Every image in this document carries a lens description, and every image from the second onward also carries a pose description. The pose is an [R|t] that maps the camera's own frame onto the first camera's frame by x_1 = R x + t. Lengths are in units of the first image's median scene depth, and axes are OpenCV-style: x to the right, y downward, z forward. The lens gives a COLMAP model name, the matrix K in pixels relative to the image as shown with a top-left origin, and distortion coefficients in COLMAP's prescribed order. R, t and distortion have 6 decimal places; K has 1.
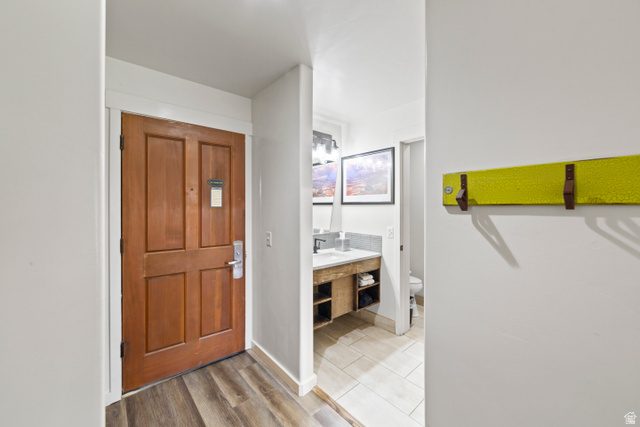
lens RADIAL K [[246.8, 0, 318.9], [0, 246.8, 207.9], [0, 0, 1]] dist [-0.002289, -0.000079]
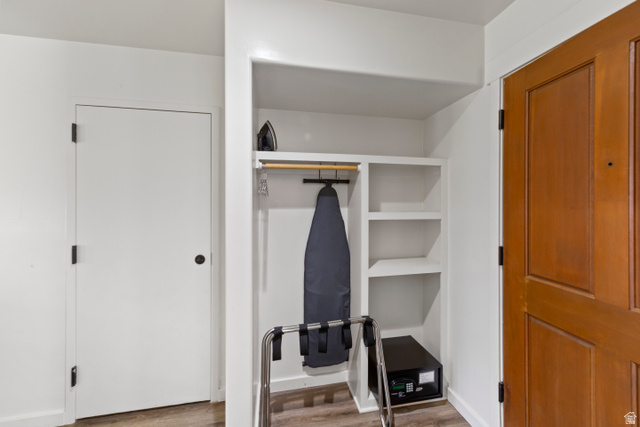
lens RADIAL K [[246.8, 0, 320.9], [0, 246.8, 208.5], [0, 0, 1]] dist [-0.002289, -0.000079]
pose [[-0.502952, 0.005303, -0.864298, 0.080653], [-0.002969, 0.999965, 0.007864, 0.001491], [0.864309, 0.006521, -0.502918, 0.516003]]
